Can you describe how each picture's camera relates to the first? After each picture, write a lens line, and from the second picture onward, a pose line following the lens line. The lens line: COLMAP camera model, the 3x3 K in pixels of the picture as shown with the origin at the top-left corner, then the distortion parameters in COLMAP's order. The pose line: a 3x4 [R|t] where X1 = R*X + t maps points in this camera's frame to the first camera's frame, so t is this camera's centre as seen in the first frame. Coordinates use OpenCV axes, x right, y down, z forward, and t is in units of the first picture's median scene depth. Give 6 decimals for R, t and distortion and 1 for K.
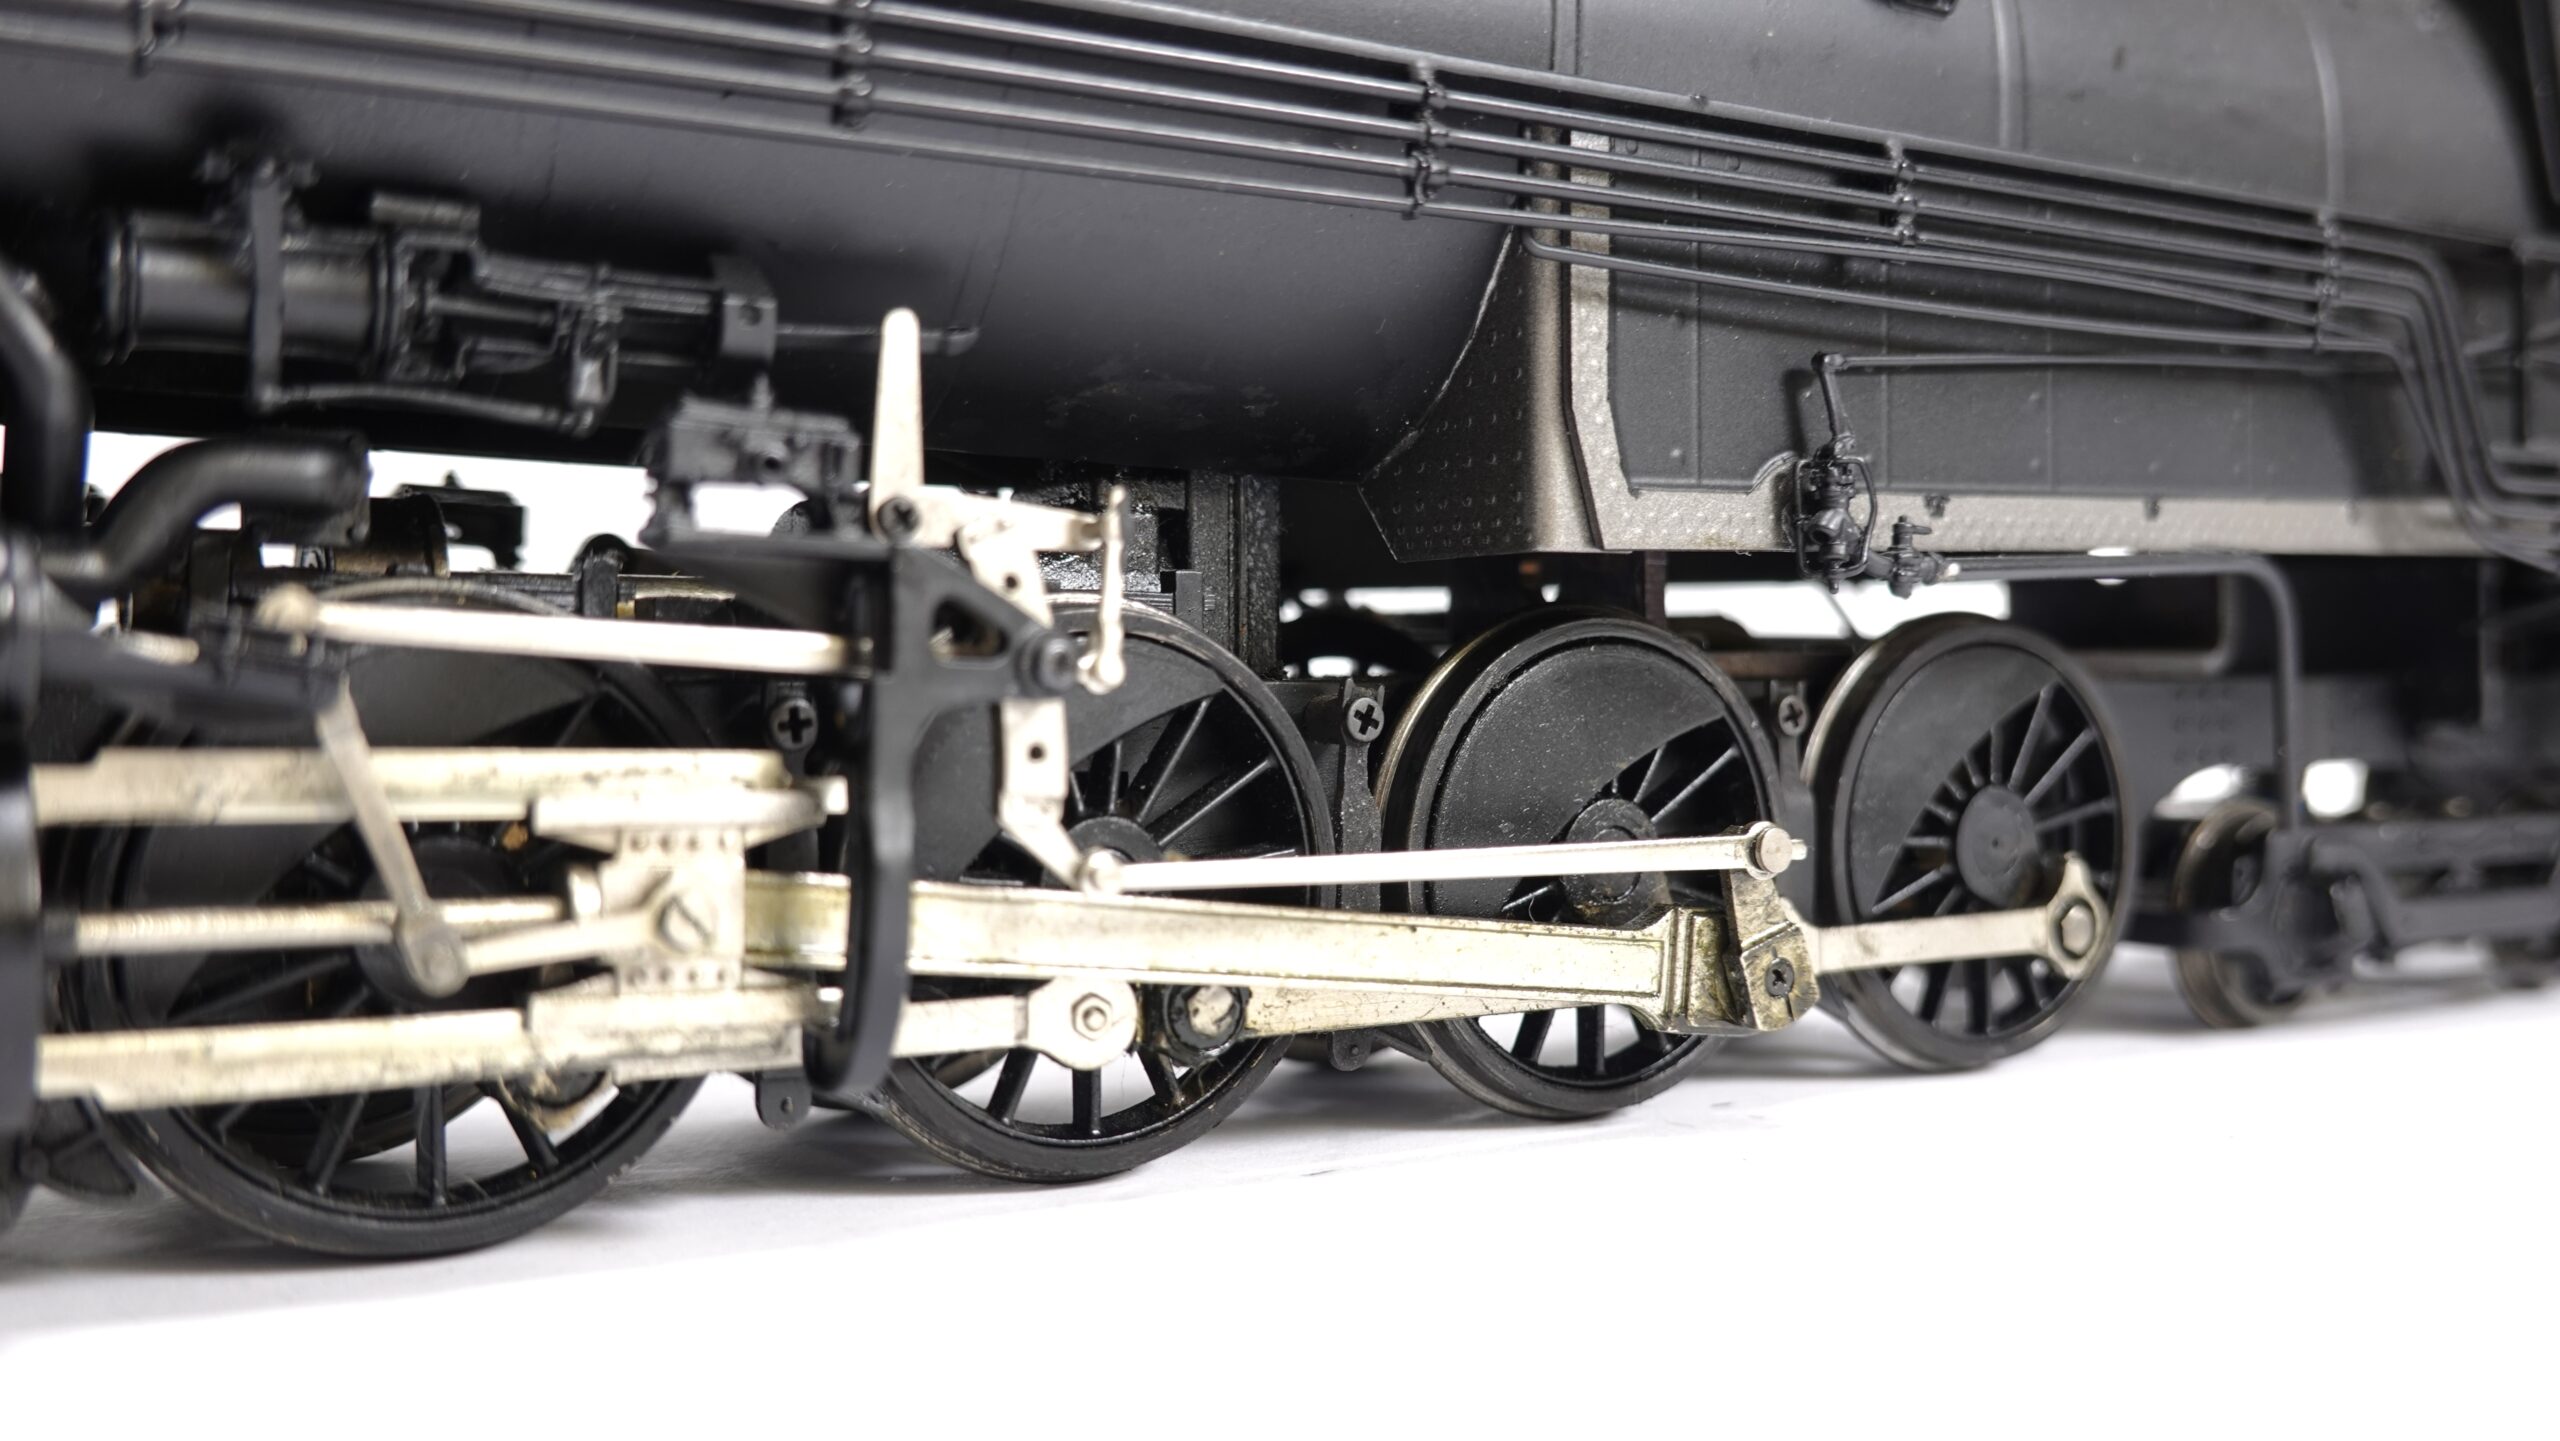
lens RADIAL K [[2454.5, 0, 1239.6], [0, 2454.5, 705.2], [0, 0, 1]] dist [-0.011881, 0.007332]
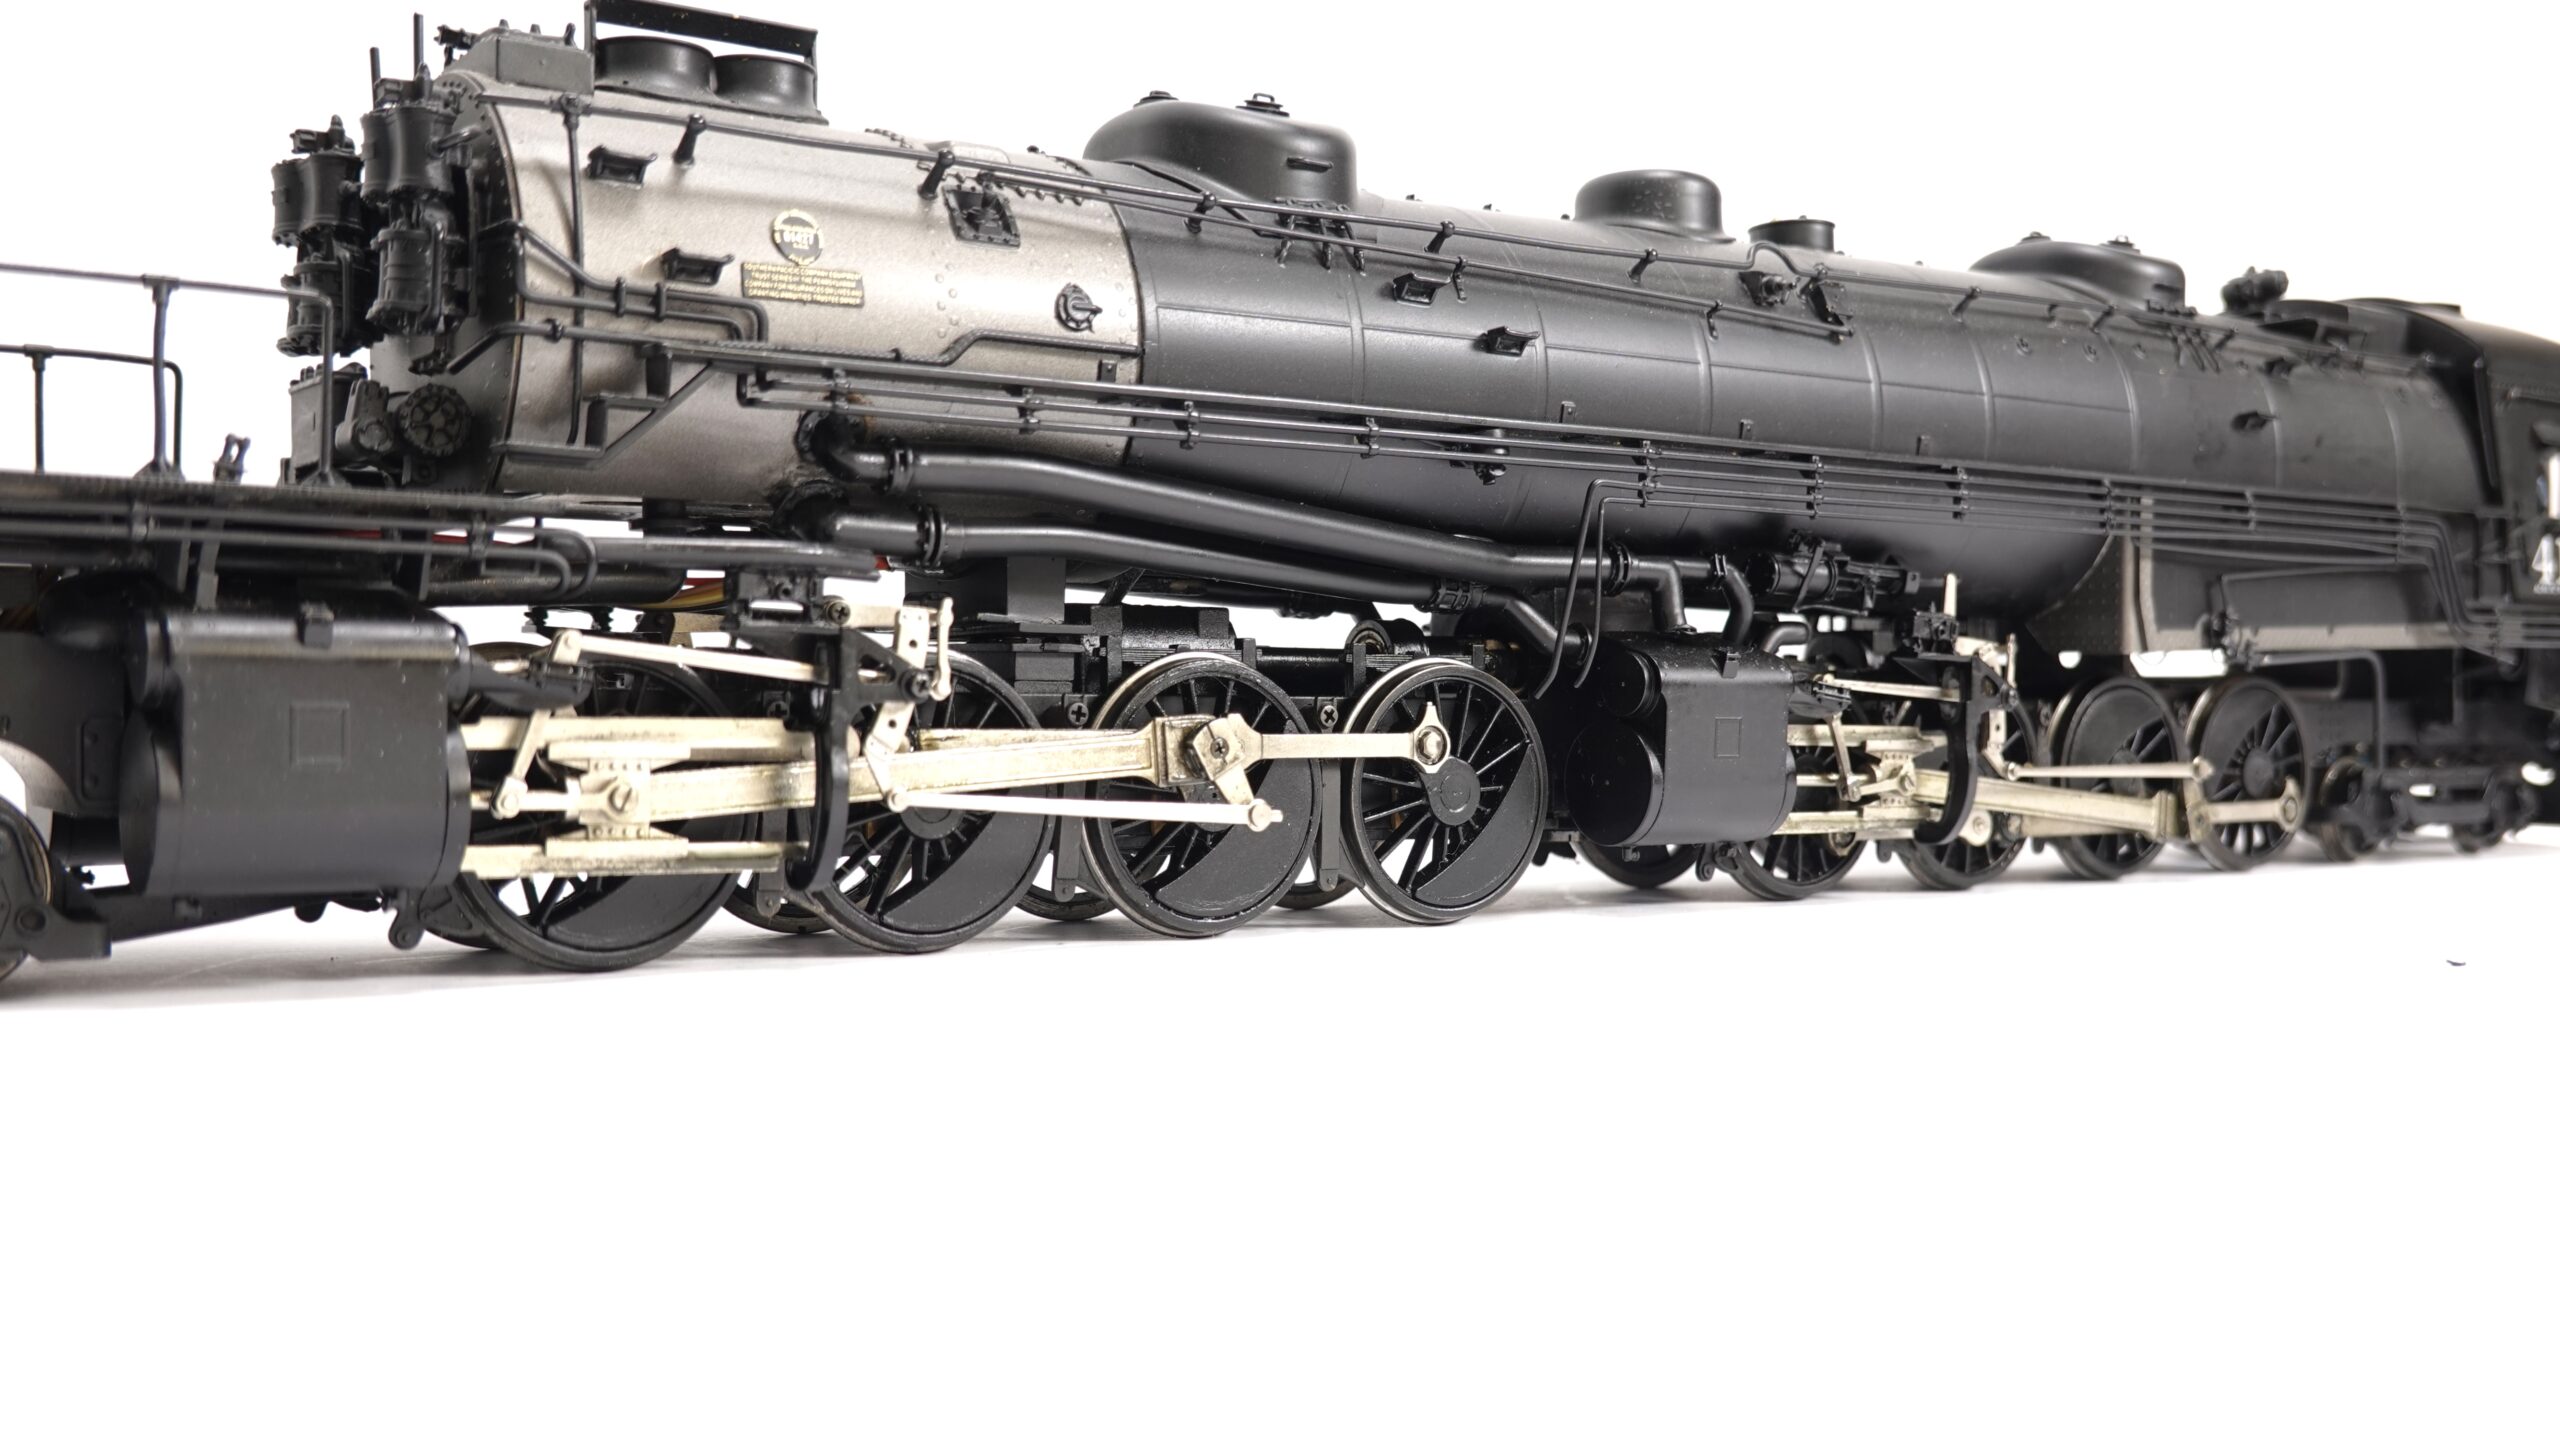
lens RADIAL K [[2454.5, 0, 1239.6], [0, 2454.5, 705.2], [0, 0, 1]] dist [-0.011881, 0.007332]
pose [[0.998635, 0.008449, 0.051552, -0.776540], [-0.008500, 0.999964, 0.000763, -0.000856], [-0.051543, -0.001200, 0.998670, -1.269629]]
